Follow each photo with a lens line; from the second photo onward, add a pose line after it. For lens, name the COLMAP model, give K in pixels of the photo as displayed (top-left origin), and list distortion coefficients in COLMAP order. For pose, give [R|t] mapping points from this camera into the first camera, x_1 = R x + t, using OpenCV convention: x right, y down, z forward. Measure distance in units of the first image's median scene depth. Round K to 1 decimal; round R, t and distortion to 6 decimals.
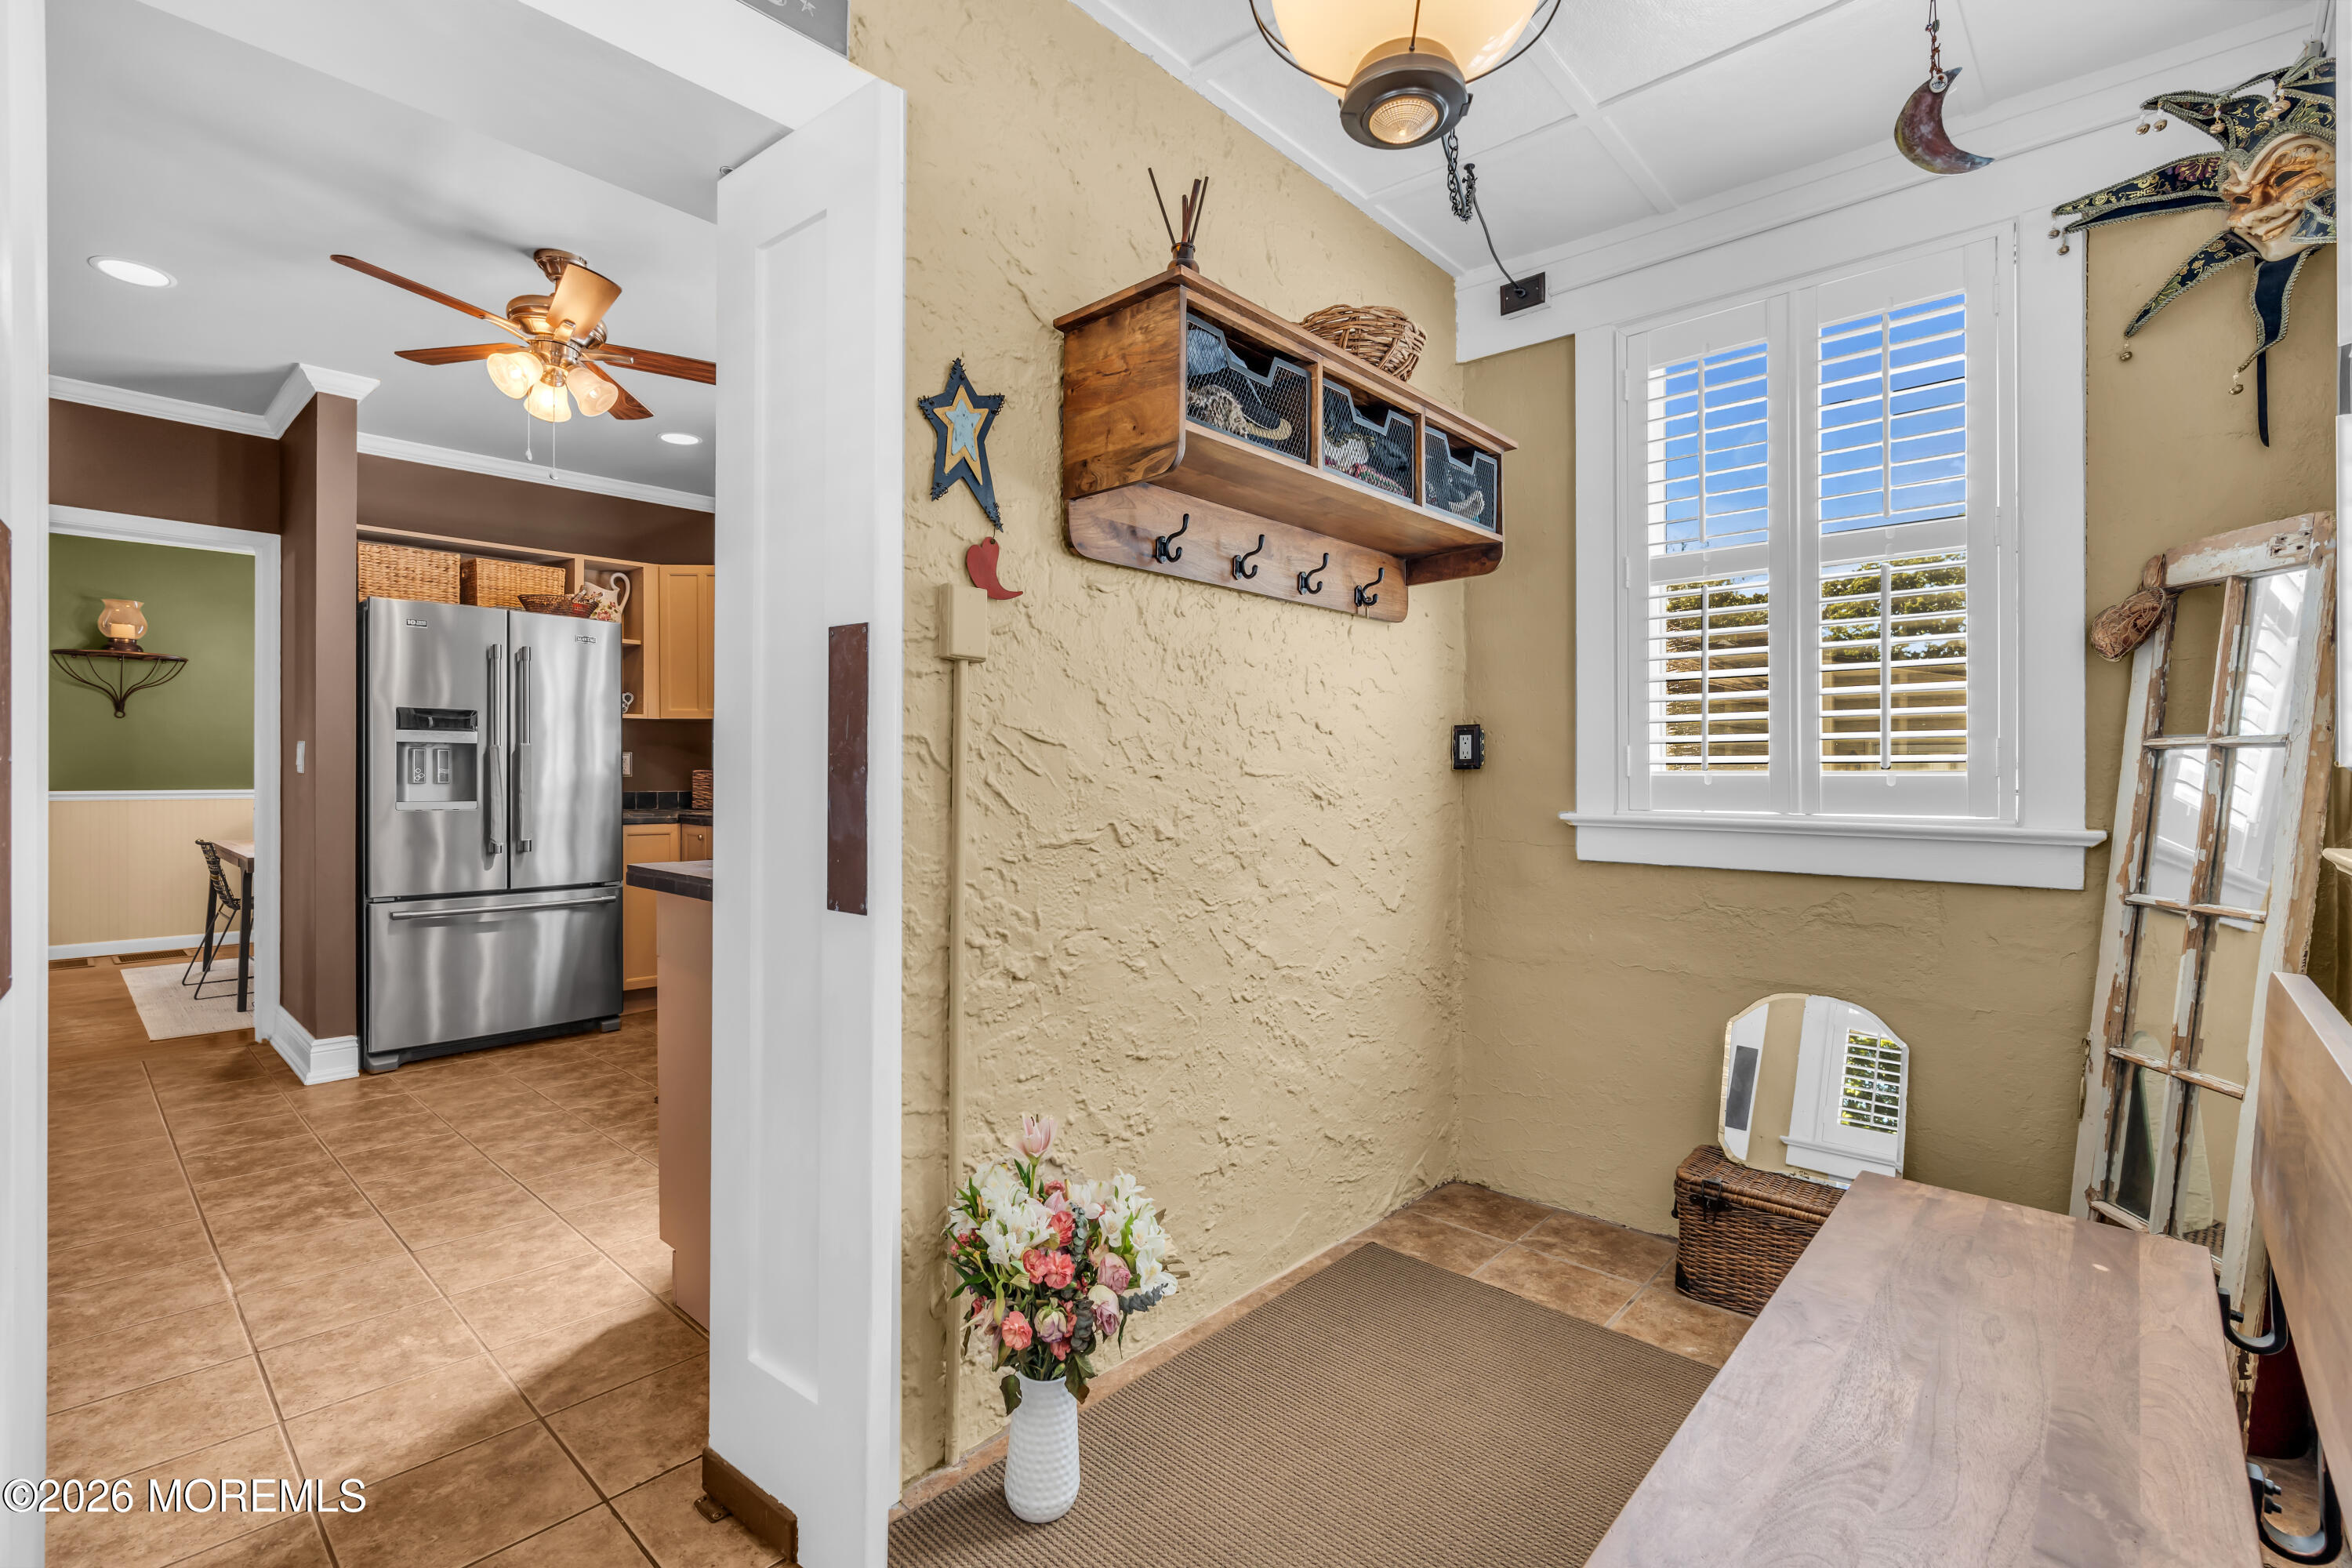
lens RADIAL K [[1081.7, 0, 1165.1], [0, 1081.7, 771.5], [0, 0, 1]] dist [-0.006676, 0.000313]
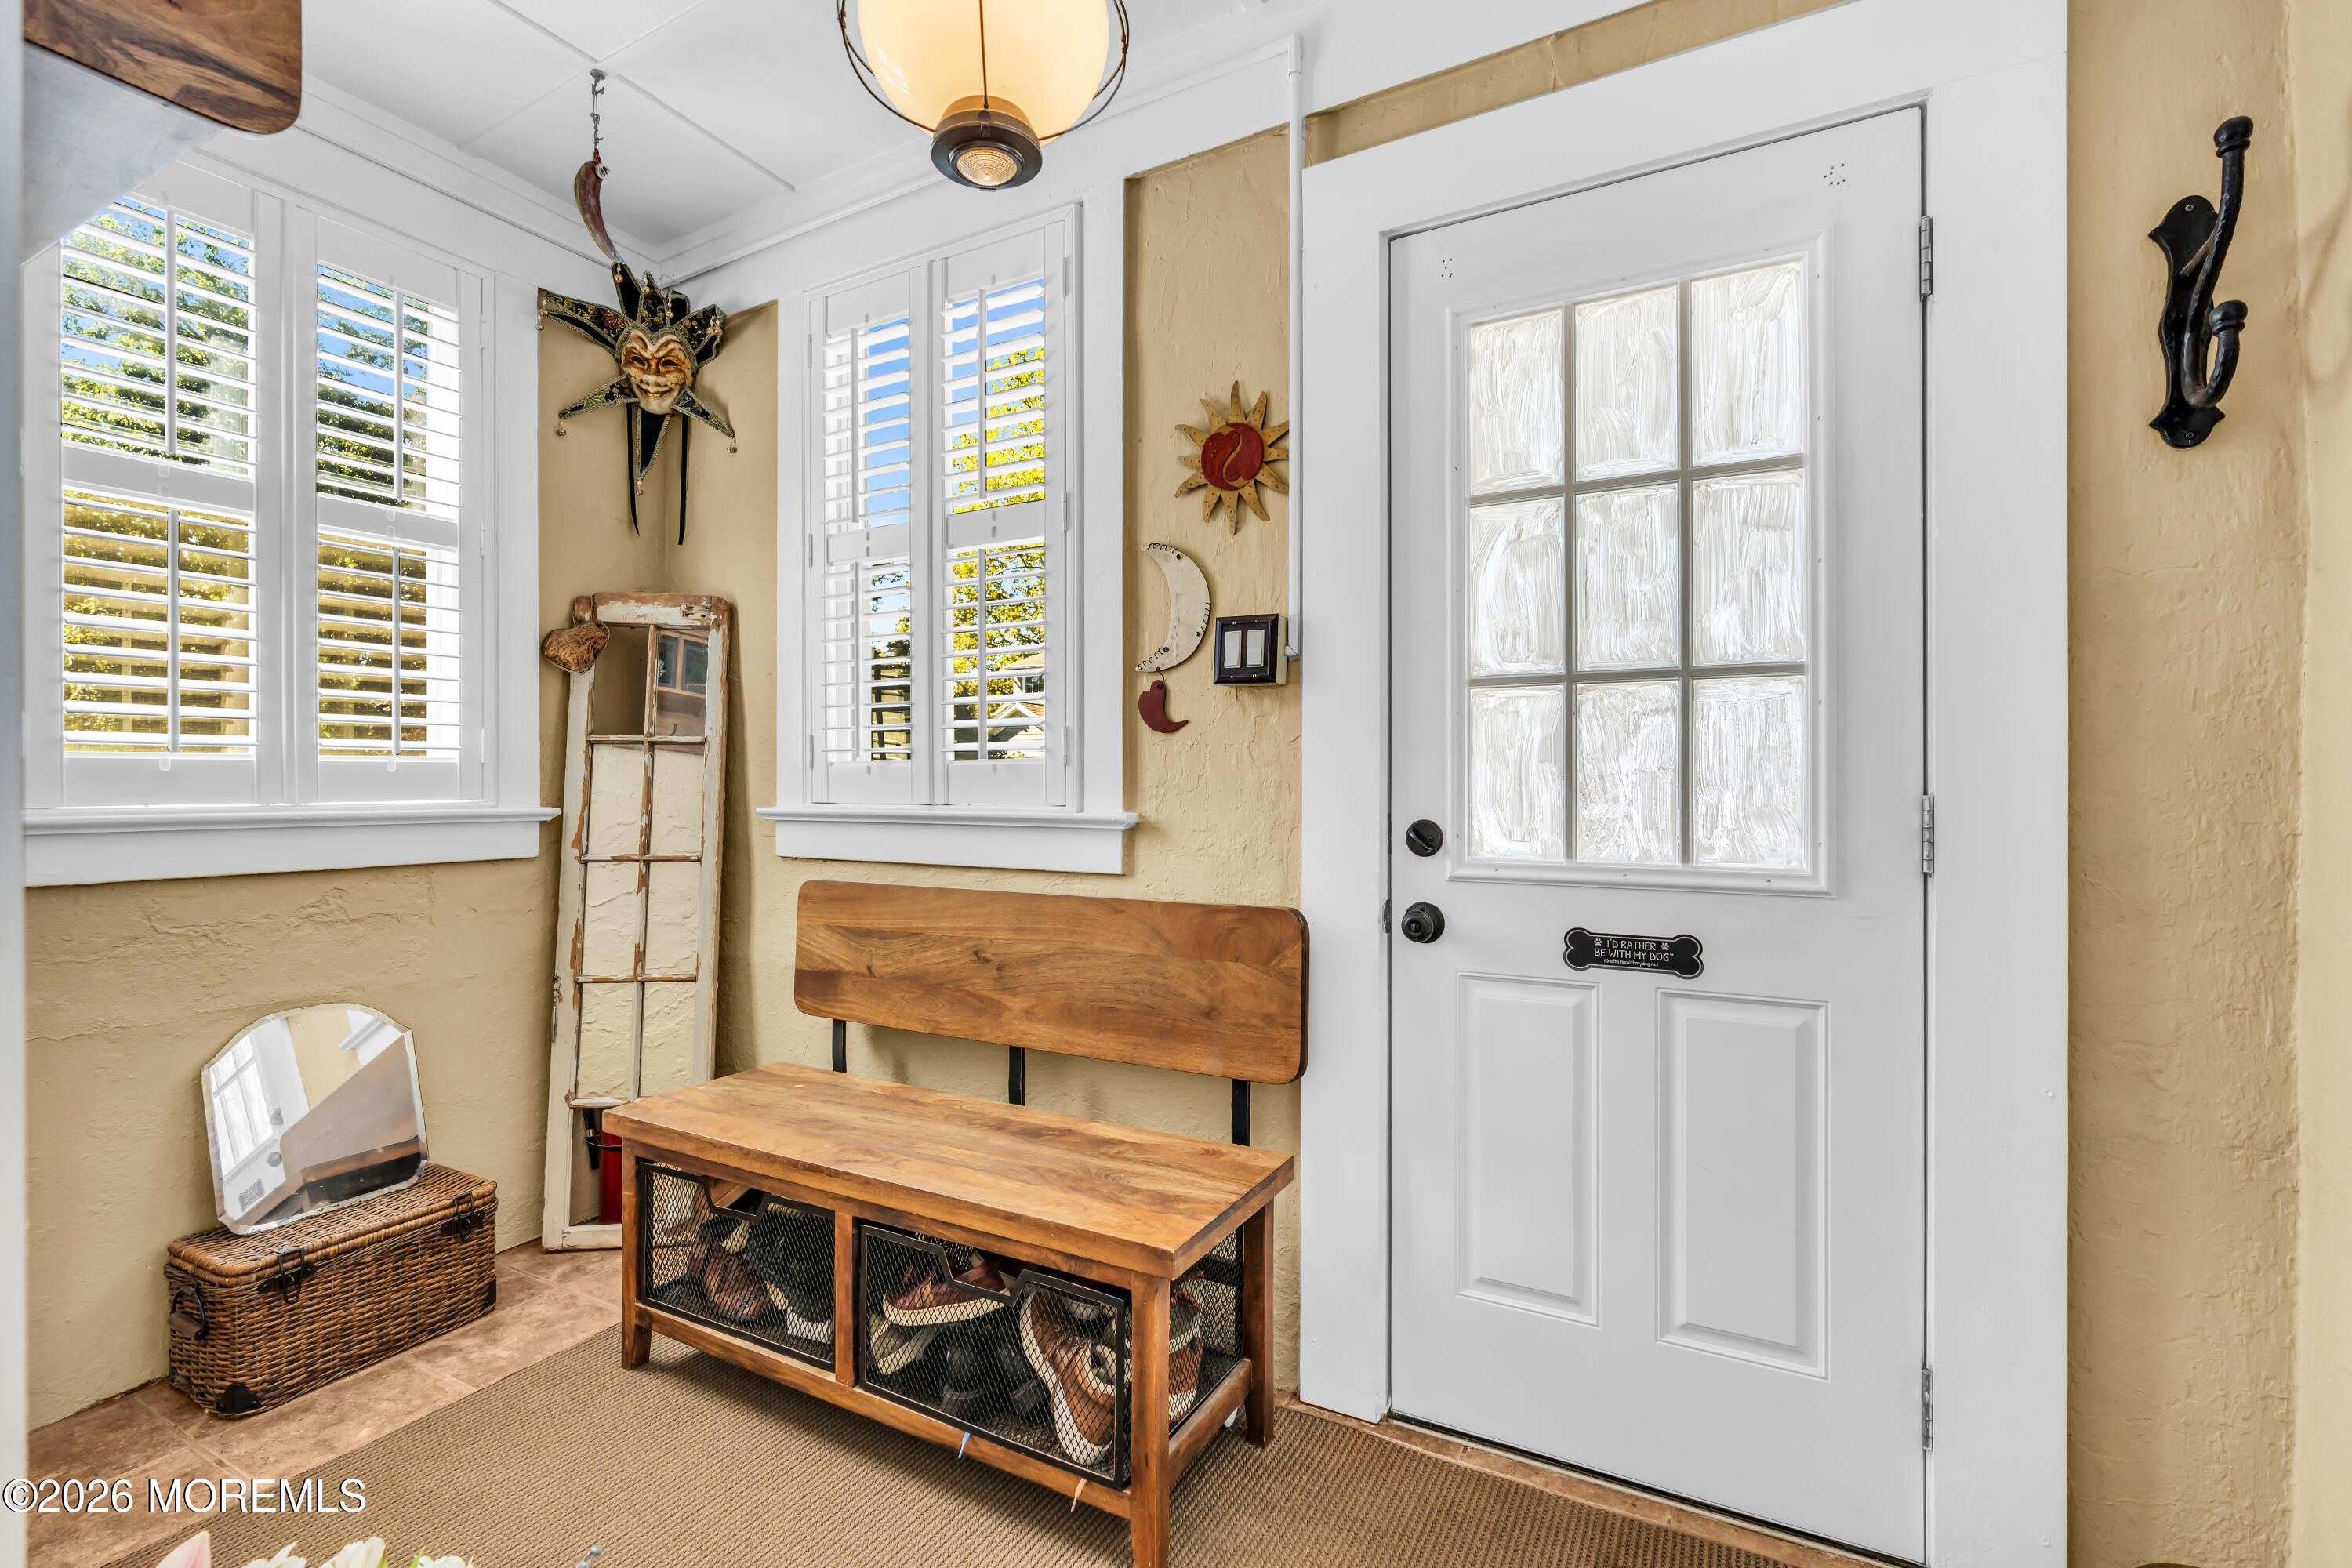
lens RADIAL K [[1078.3, 0, 1177.0], [0, 1078.3, 774.4], [0, 0, 1]] dist [-0.000480, -0.000173]
pose [[-0.264132, 0.001514, 0.964485, -0.533628], [-0.002902, 0.999993, -0.002365, 0.018136], [-0.964482, -0.003424, -0.264126, 0.645956]]
